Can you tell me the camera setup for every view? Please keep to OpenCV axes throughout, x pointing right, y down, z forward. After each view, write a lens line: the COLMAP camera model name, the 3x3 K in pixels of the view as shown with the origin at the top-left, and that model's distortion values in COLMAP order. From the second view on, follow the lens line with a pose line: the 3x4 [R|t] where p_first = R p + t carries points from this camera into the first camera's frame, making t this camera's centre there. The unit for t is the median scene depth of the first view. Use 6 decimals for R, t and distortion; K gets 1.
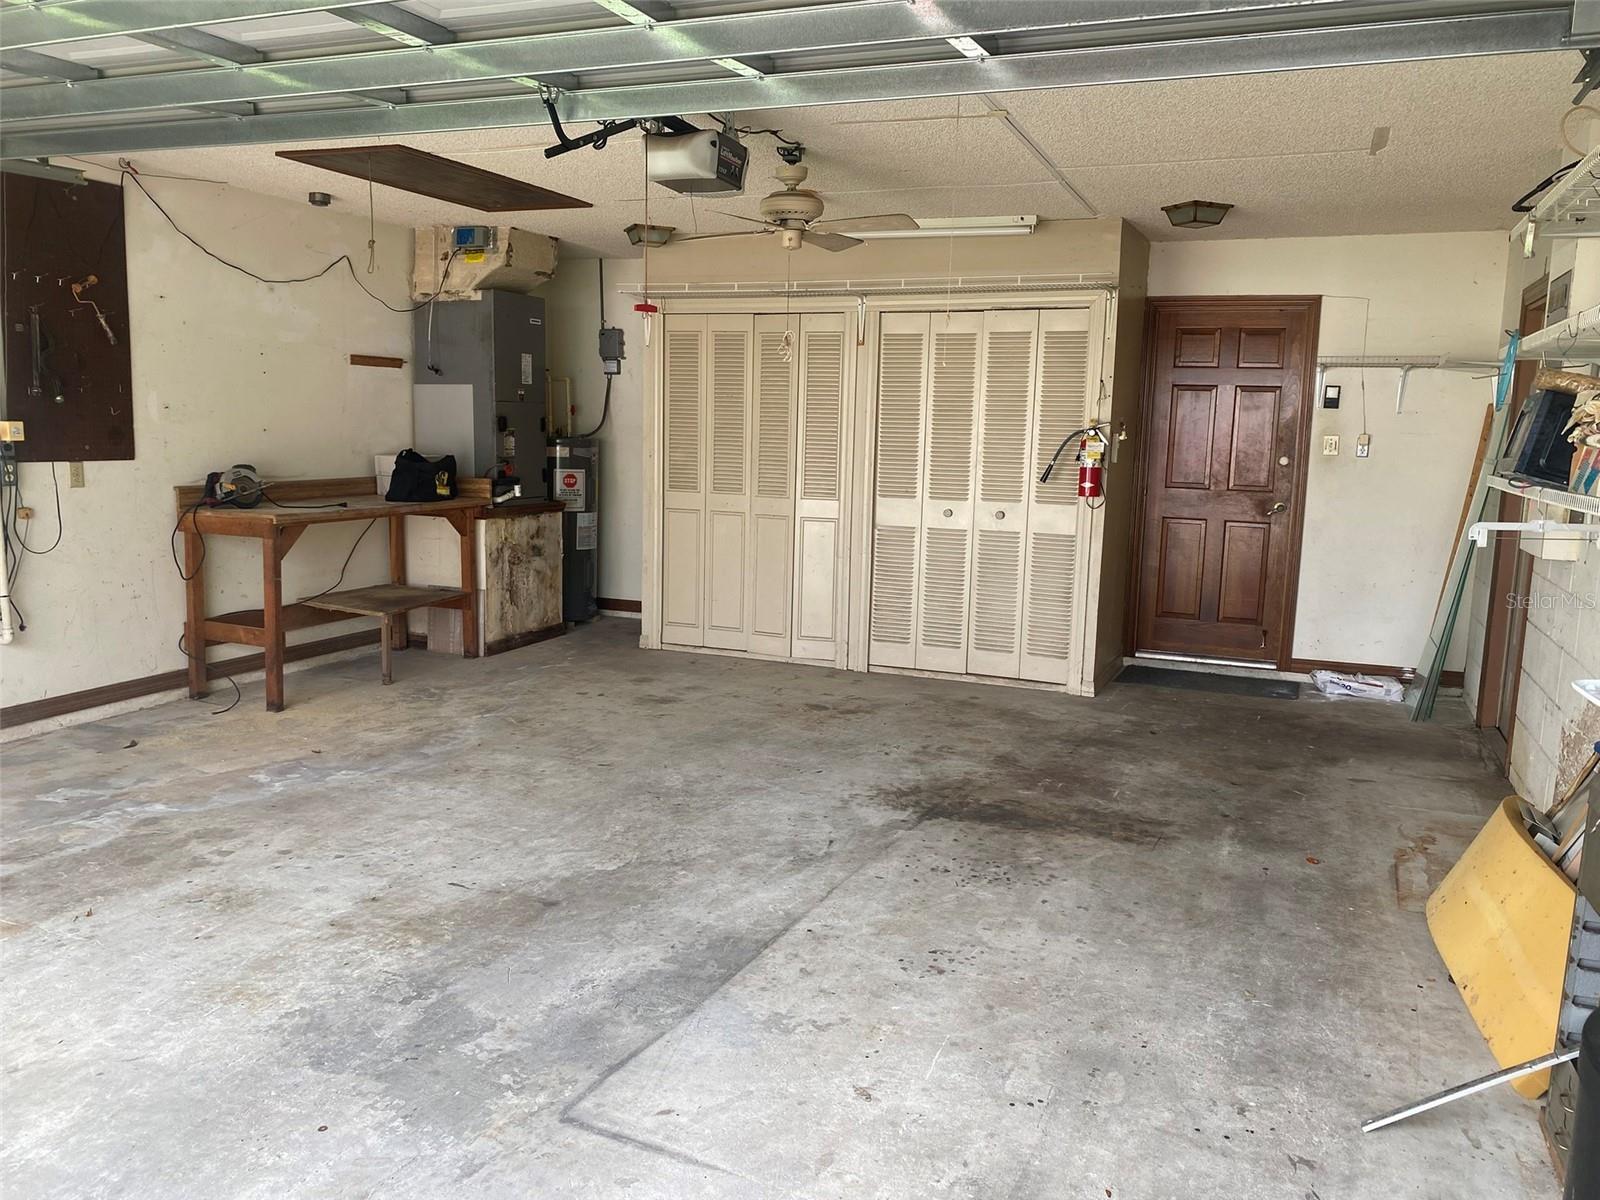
lens RADIAL K [[1217.7, 0, 796.0], [0, 1217.7, 600.5], [0, 0, 1]] dist [0.039360, -0.036779]
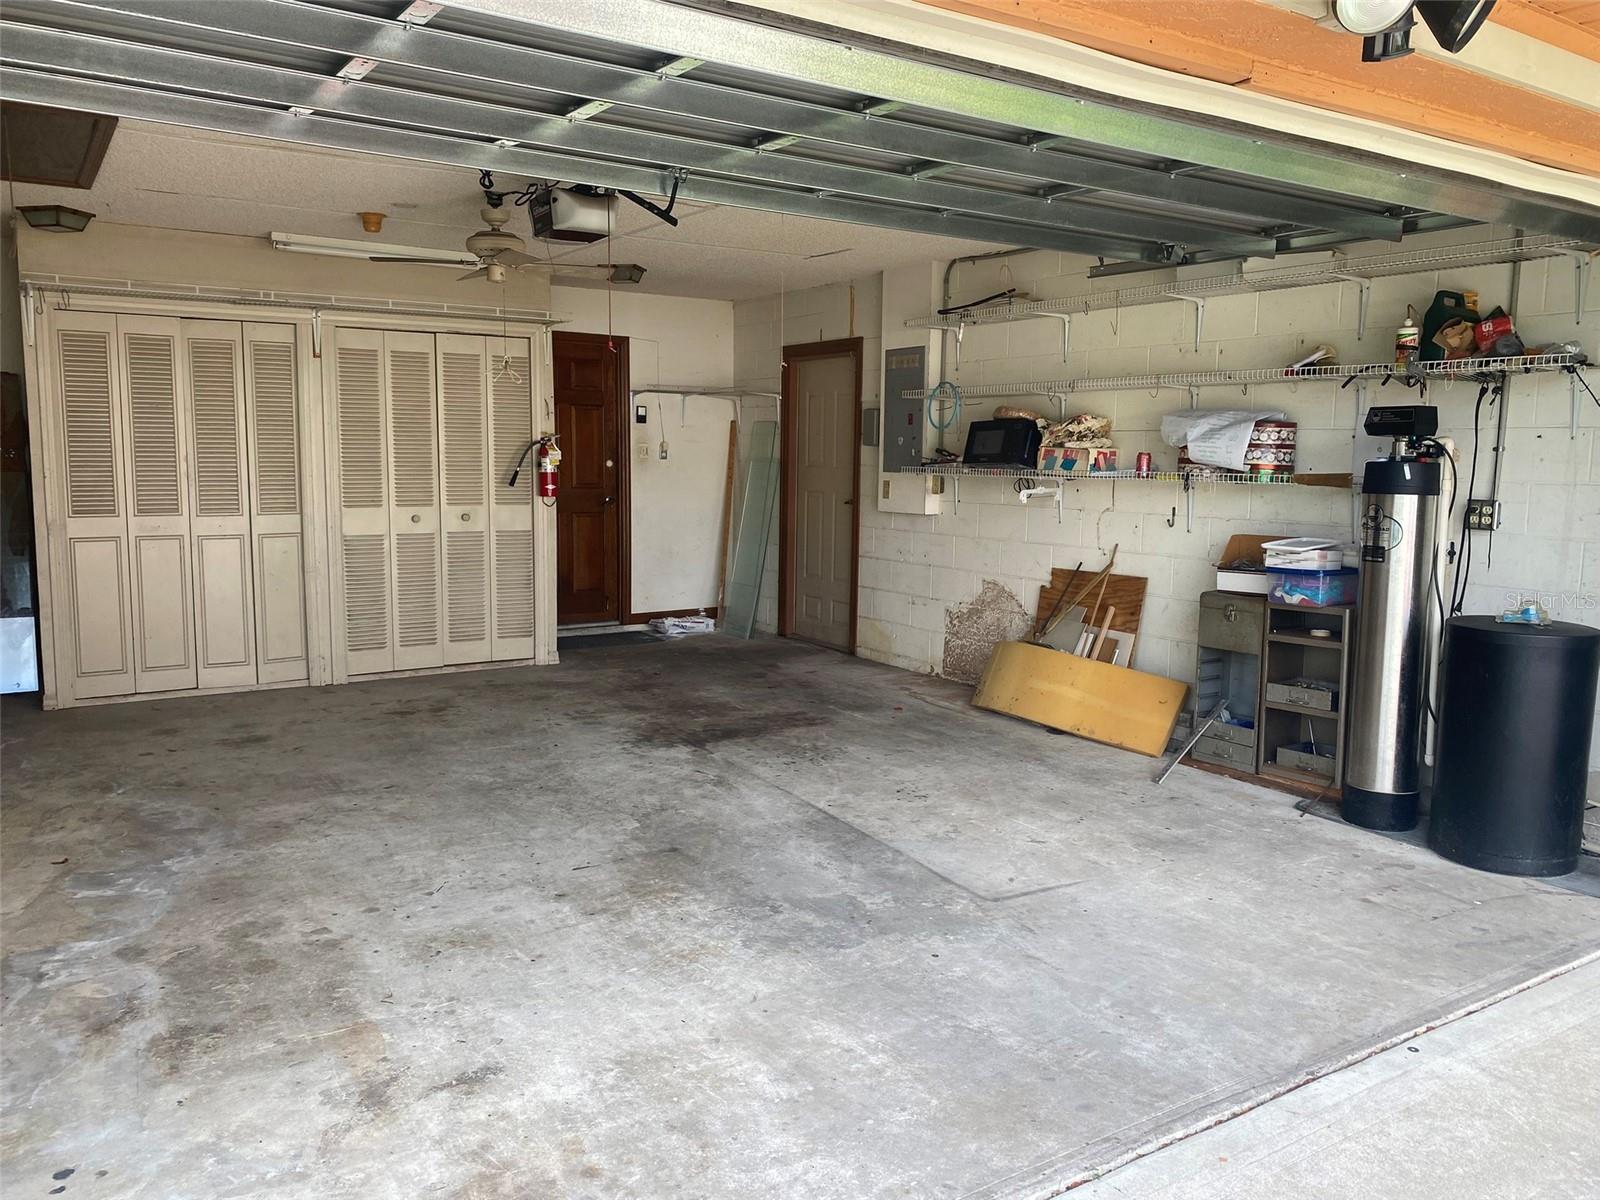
lens RADIAL K [[1217.7, 0, 796.6], [0, 1217.7, 595.3], [0, 0, 1]] dist [0.039360, -0.036779]
pose [[0.562616, -0.116032, 0.818535, -0.869163], [0.124779, 0.990677, 0.054668, -0.034445], [-0.817247, 0.071379, 0.571849, 0.180736]]
